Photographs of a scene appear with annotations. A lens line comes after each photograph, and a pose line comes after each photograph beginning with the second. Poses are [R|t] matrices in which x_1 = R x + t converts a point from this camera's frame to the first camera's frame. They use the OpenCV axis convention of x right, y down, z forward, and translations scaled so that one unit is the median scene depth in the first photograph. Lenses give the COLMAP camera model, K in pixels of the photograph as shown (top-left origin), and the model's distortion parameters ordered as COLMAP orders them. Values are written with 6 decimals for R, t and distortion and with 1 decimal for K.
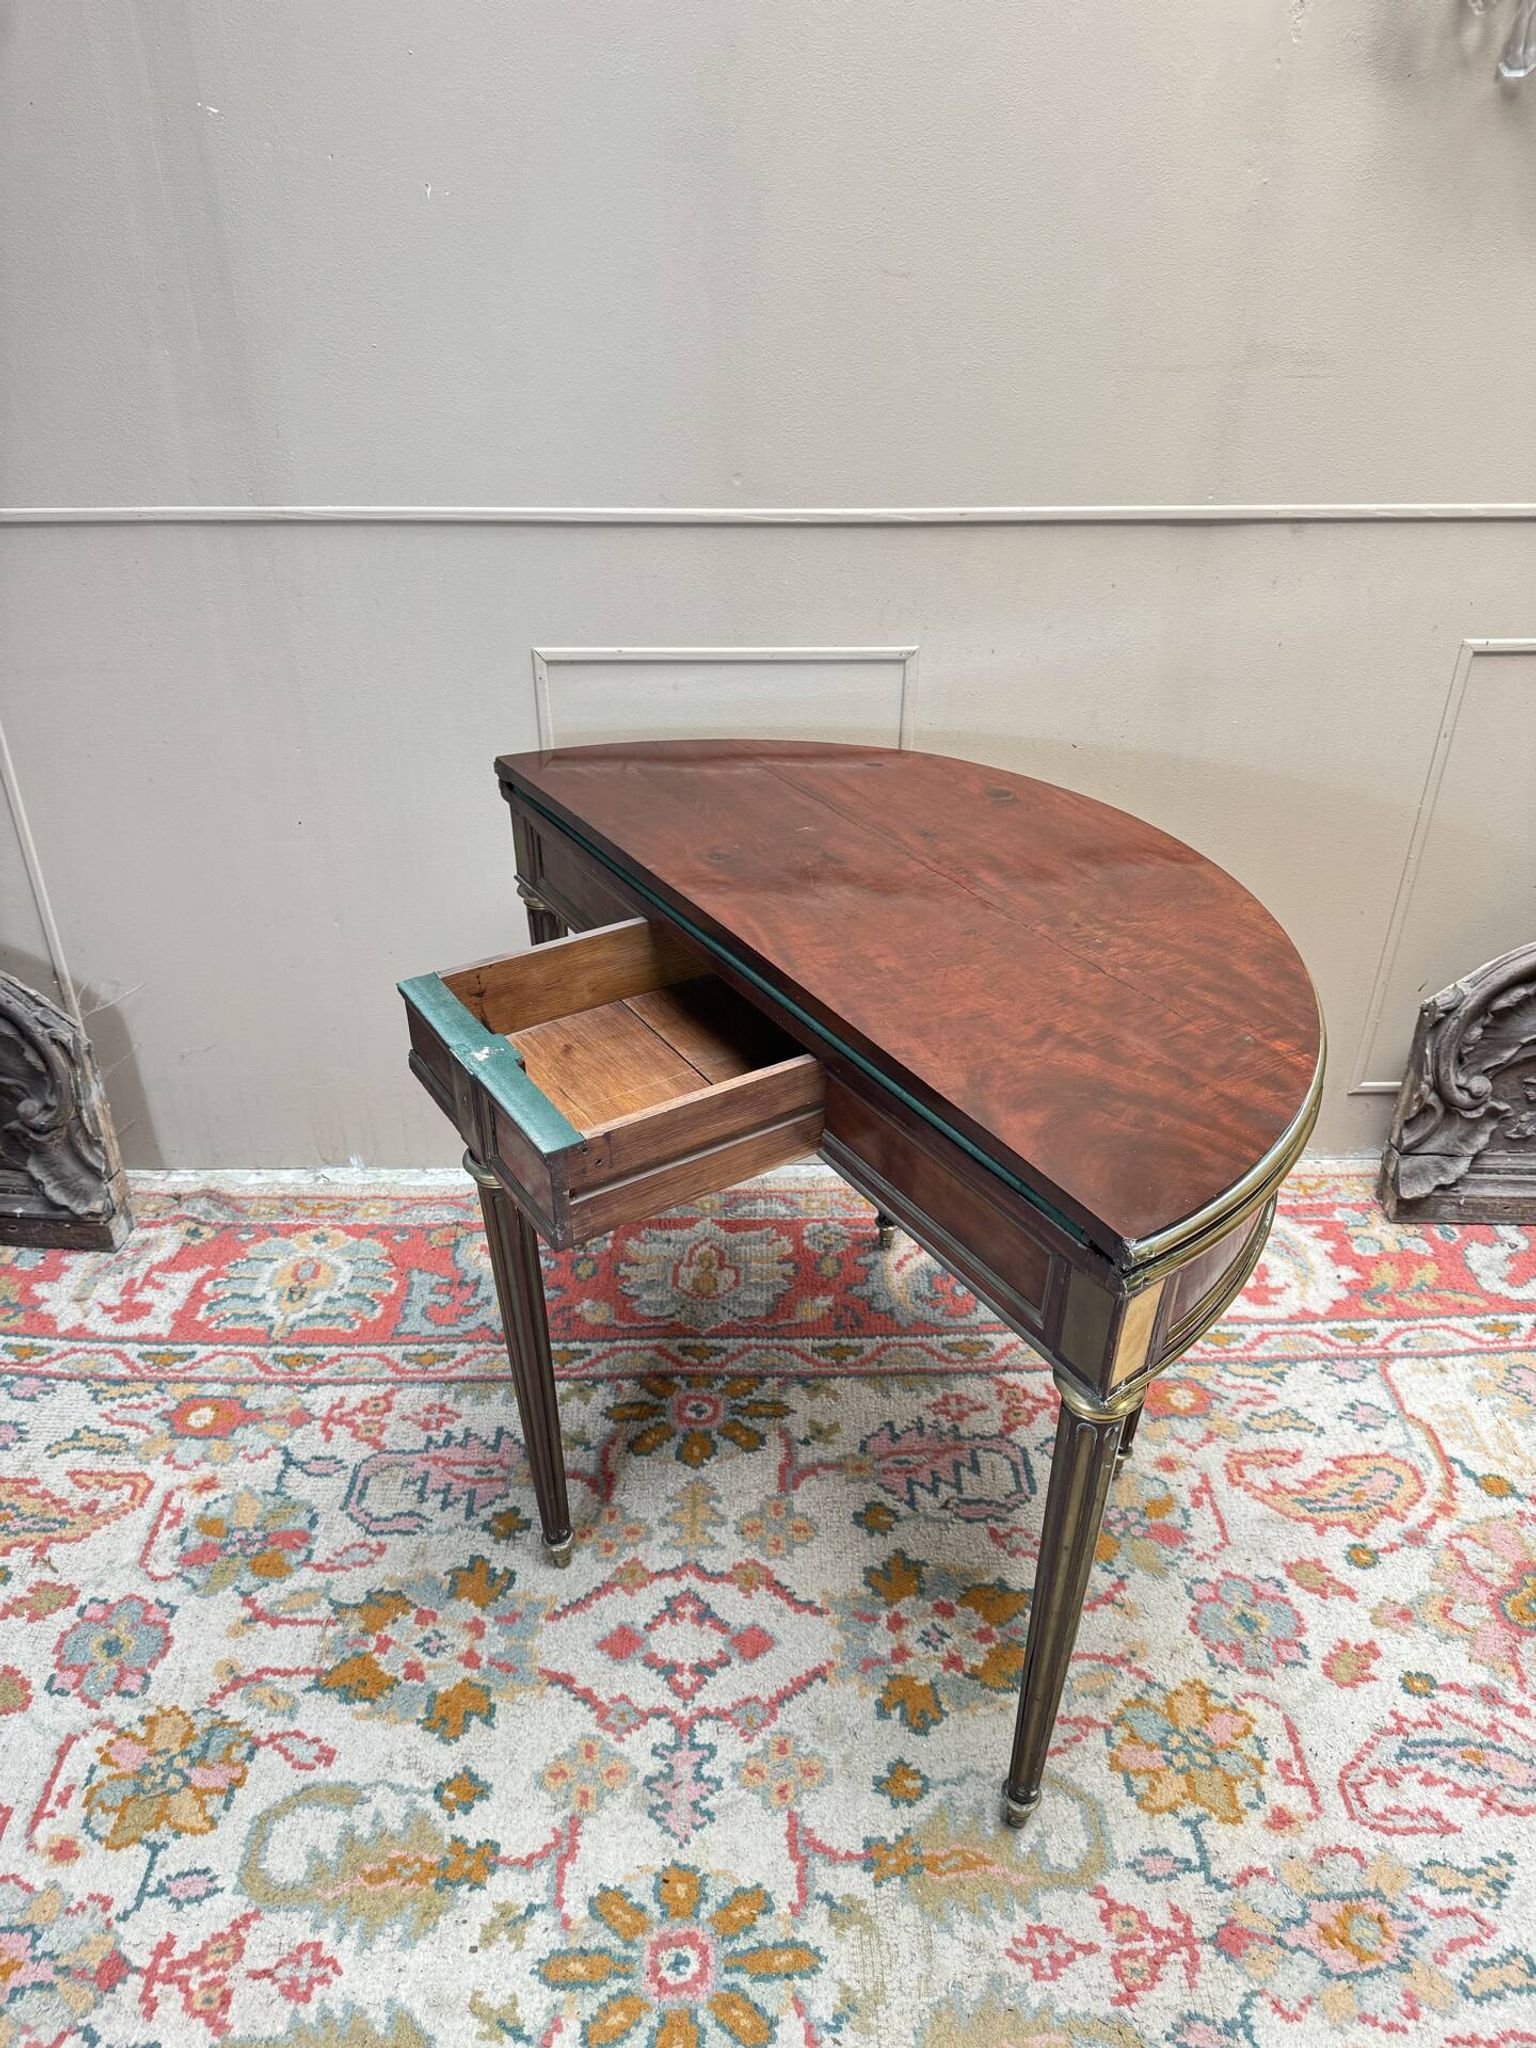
lens RADIAL K [[1448.6, 0, 767.9], [0, 1448.6, 1021.6], [0, 0, 1]] dist [0.001421, -0.016749]
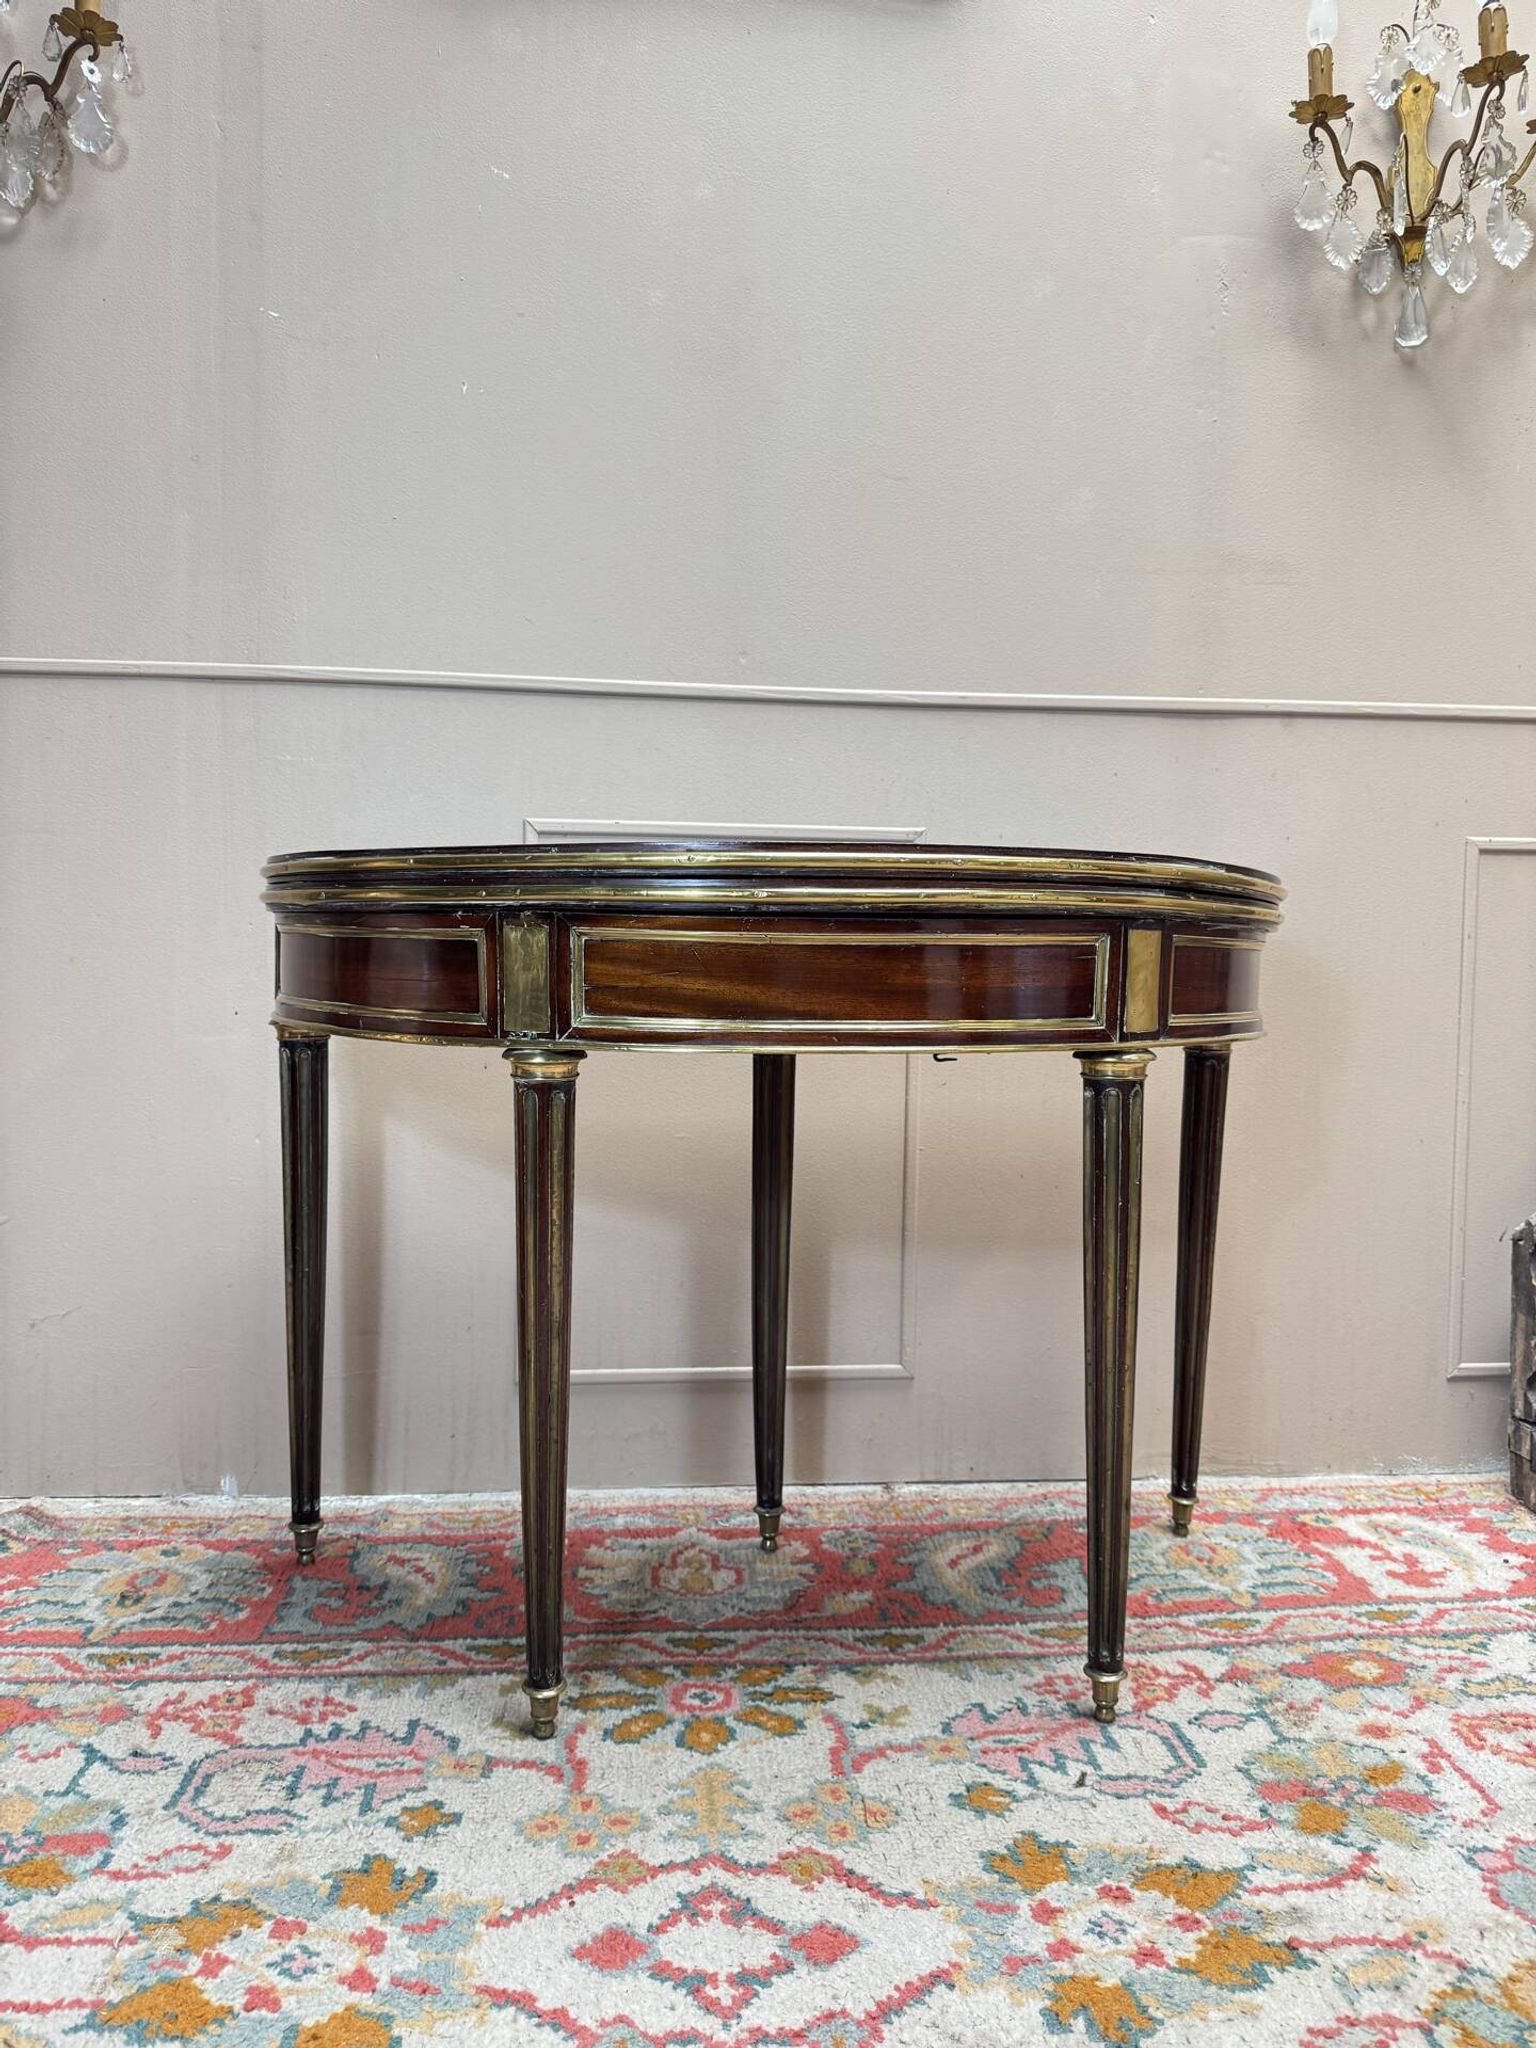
lens RADIAL K [[1448.6, 0, 772.0], [0, 1448.6, 1029.5], [0, 0, 1]] dist [0.001421, -0.016749]
pose [[0.997087, 0.010633, 0.075530, -0.075958], [0.027136, 0.875994, -0.481557, 0.346679], [-0.071284, 0.482204, 0.873154, 0.248195]]
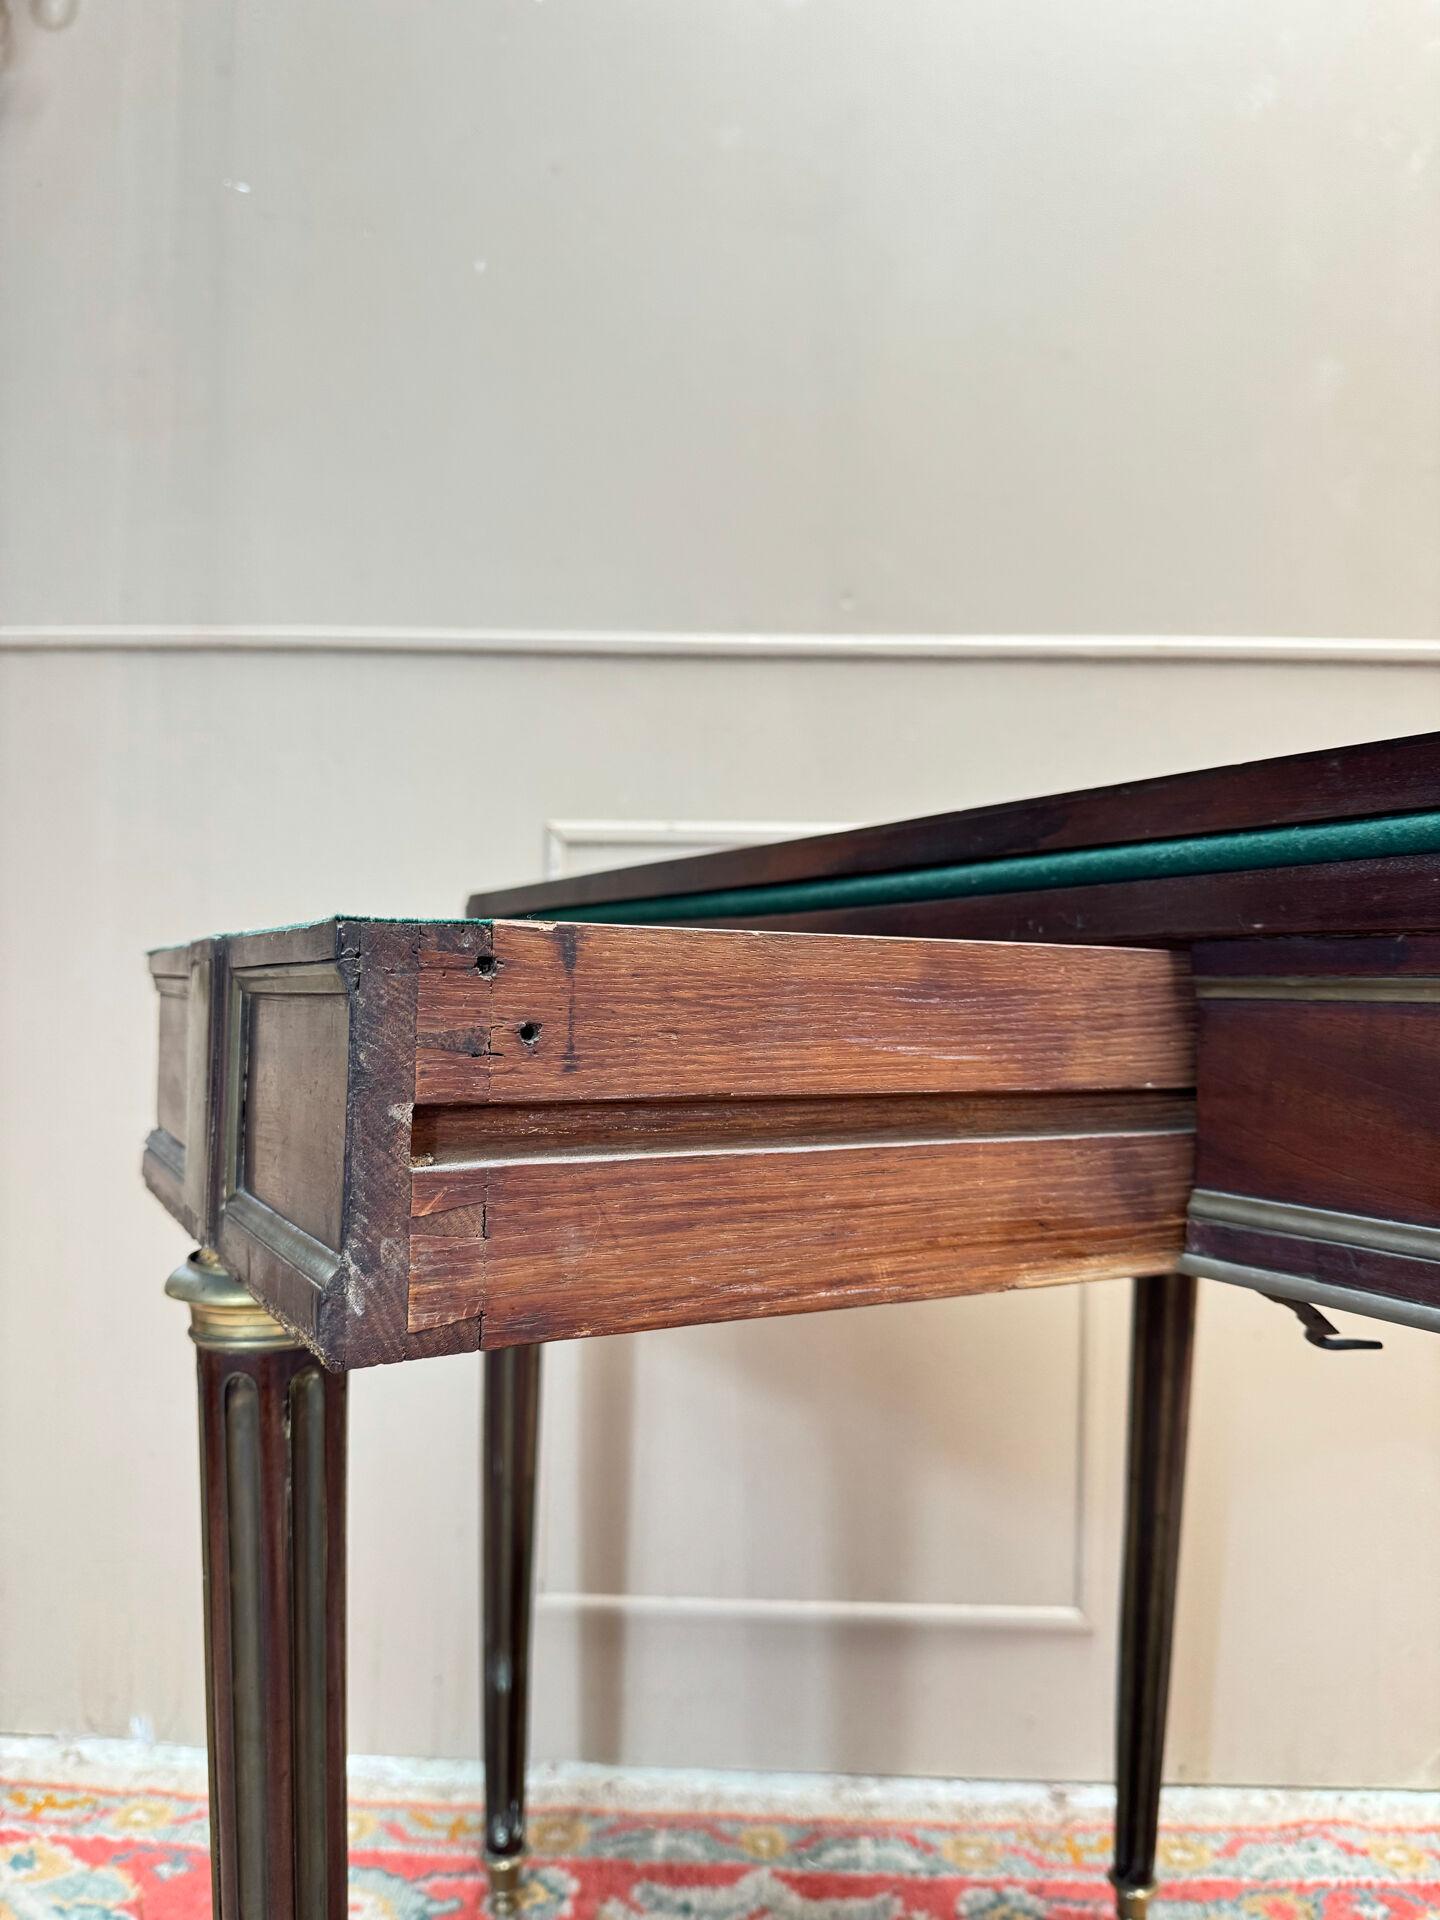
lens RADIAL K [[1358.0, 0, 711.6], [0, 1358.0, 966.1], [0, 0, 1]] dist [0.001421, -0.016749]
pose [[0.997922, 0.014925, -0.062683, -0.044294], [-0.046364, 0.841885, -0.537661, 0.158358], [0.044747, 0.539450, 0.840828, 0.527669]]
